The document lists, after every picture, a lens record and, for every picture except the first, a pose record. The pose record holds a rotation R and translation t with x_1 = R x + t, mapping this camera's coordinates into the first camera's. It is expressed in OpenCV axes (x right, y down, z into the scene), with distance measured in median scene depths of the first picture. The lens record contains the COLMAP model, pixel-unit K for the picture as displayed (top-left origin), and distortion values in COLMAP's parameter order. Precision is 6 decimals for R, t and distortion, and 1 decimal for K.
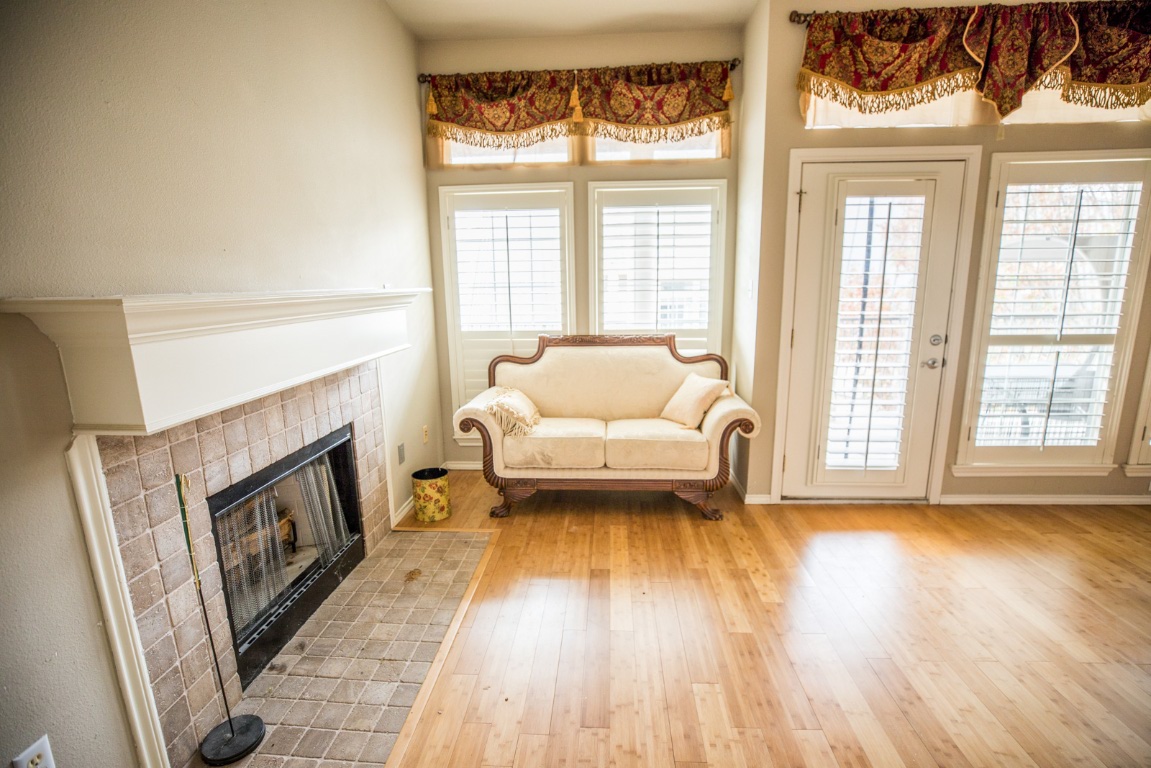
lens RADIAL K [[518.0, 0, 580.9], [0, 518.0, 387.0], [0, 0, 1]] dist [-0.000115, 0.001080]
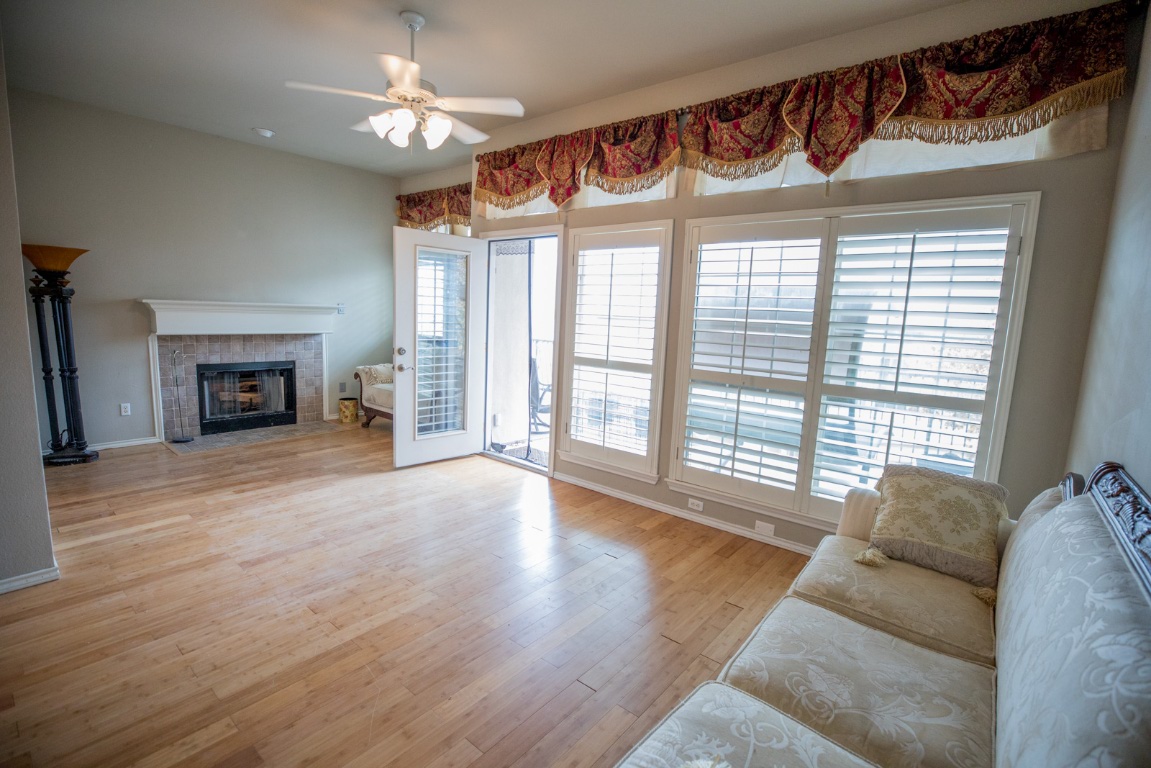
lens RADIAL K [[518.0, 0, 577.2], [0, 518.0, 386.2], [0, 0, 1]] dist [-0.000115, 0.001080]
pose [[0.800345, 0.131317, -0.584982, 1.552913], [-0.172743, 0.984849, -0.015259, -0.001632], [0.574115, 0.113264, 0.810903, -0.100779]]
